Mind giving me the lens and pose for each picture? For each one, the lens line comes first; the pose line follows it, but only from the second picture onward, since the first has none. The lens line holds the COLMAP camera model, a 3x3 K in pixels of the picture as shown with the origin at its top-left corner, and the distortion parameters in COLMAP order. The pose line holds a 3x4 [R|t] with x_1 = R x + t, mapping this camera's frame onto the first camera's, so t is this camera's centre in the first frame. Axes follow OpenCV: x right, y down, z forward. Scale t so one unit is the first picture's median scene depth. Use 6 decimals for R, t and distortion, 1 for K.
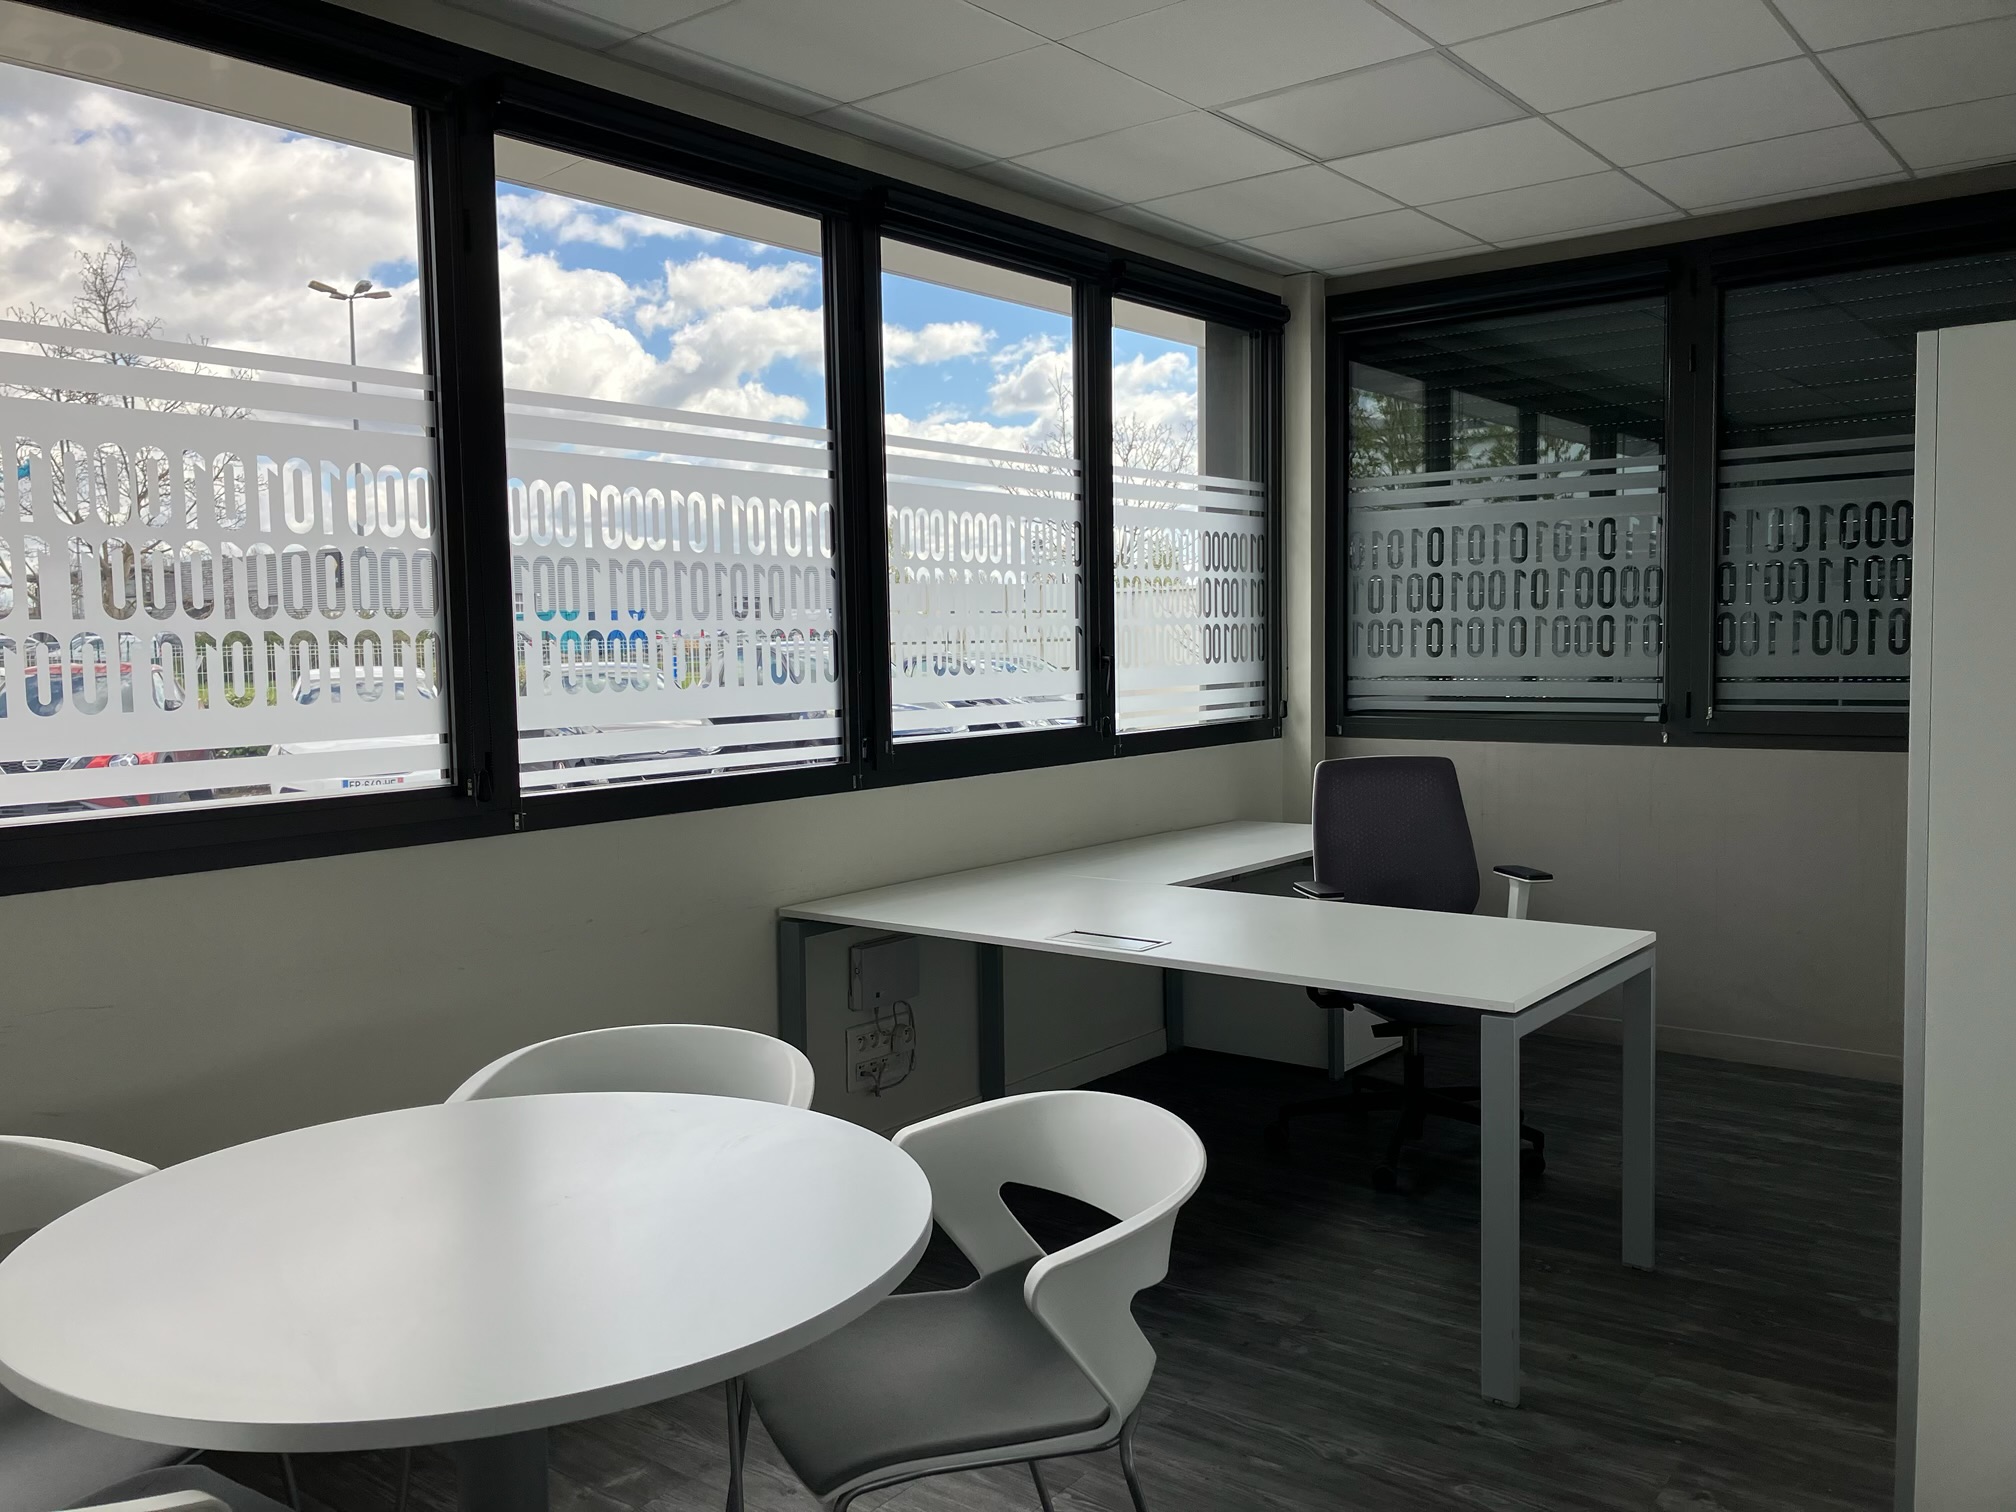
lens RADIAL K [[1653.6, 0, 1007.5], [0, 1653.6, 748.8], [0, 0, 1]] dist [0.008447, 0.003839]
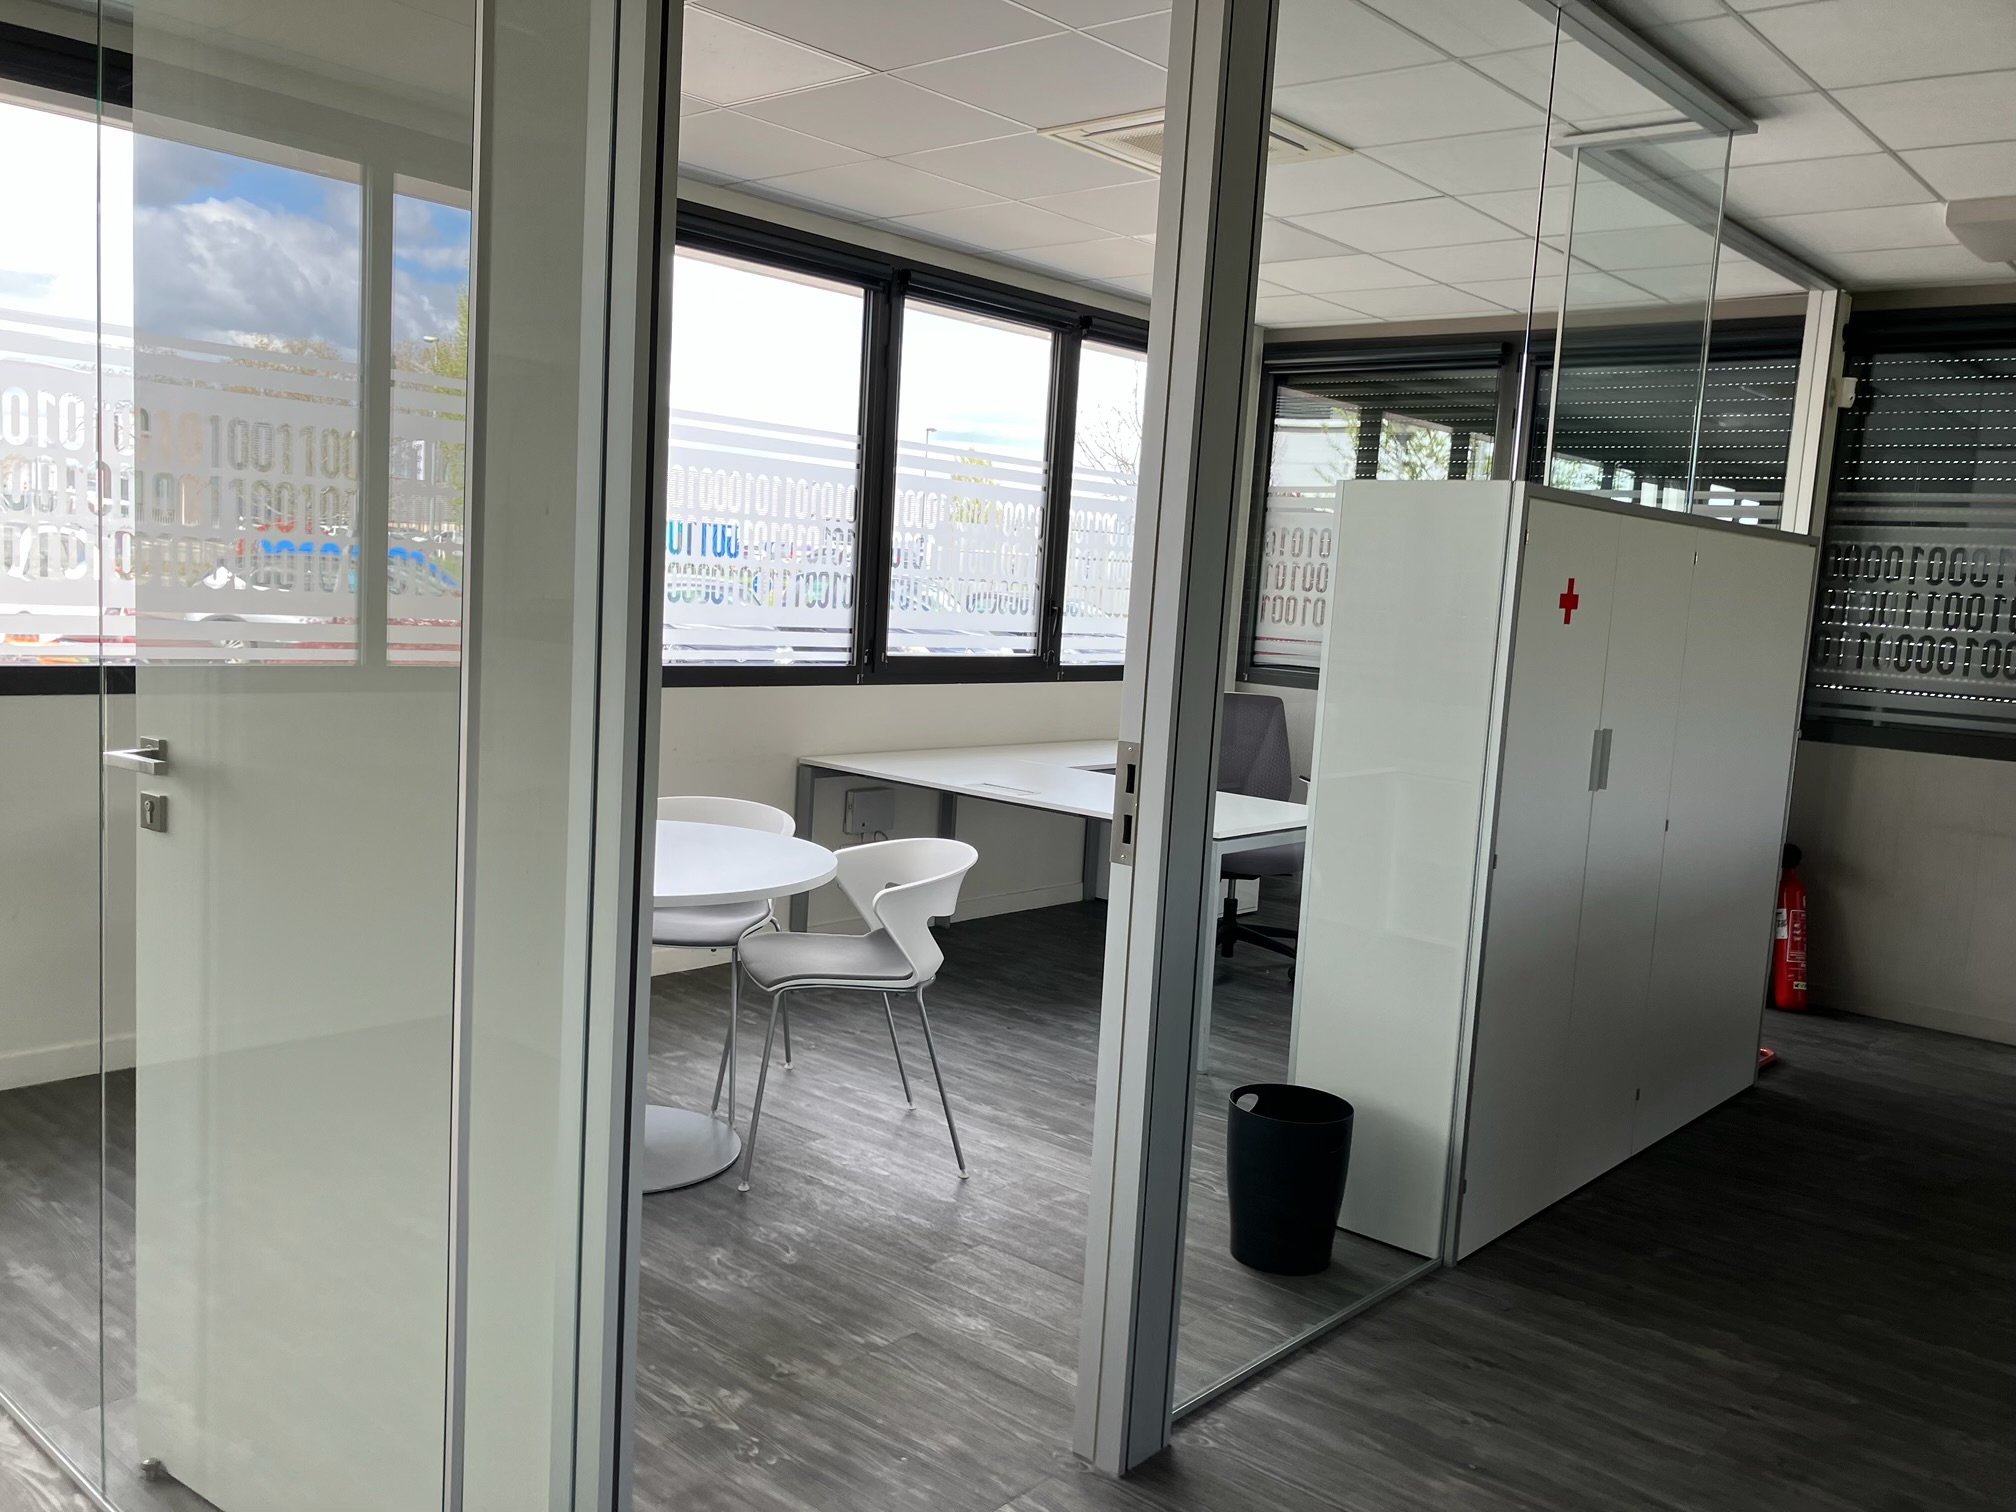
lens RADIAL K [[1657.8, 0, 1007.7], [0, 1657.8, 799.1], [0, 0, 1]] dist [0.001186, 0.000100]
pose [[0.995504, 0.079556, -0.051413, 0.116821], [-0.076335, 0.995163, 0.061836, 0.023827], [0.056083, -0.057634, 0.996761, -0.438385]]
